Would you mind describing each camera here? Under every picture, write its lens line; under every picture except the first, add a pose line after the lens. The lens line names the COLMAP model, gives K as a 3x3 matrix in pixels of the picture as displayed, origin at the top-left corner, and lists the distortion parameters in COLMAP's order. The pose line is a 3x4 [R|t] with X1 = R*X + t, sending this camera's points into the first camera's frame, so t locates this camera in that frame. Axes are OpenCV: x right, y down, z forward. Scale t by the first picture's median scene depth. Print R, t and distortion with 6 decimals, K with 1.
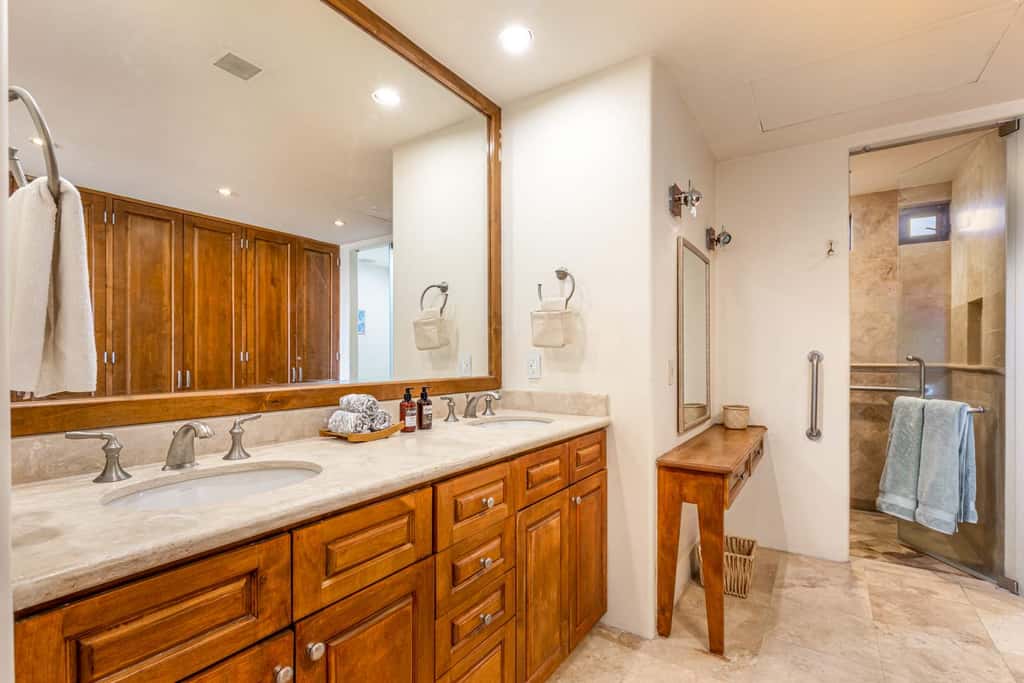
lens RADIAL K [[458.7, 0, 512.0], [0, 458.7, 341.5], [0, 0, 1]] dist [-0.000676, -0.000187]
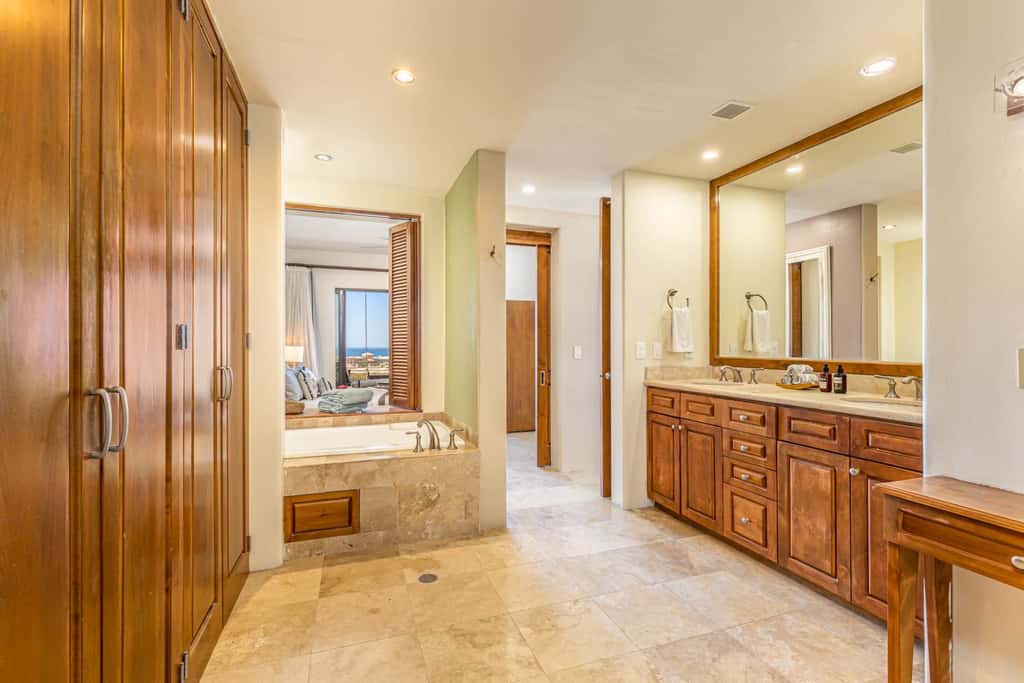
lens RADIAL K [[458.7, 0, 512.0], [0, 458.7, 341.5], [0, 0, 1]] dist [-0.000676, -0.000187]
pose [[-0.588245, -0.006745, -0.808655, 1.821348], [0.023196, 0.999413, -0.025209, 0.042727], [0.808350, -0.033587, -0.587743, 1.171273]]
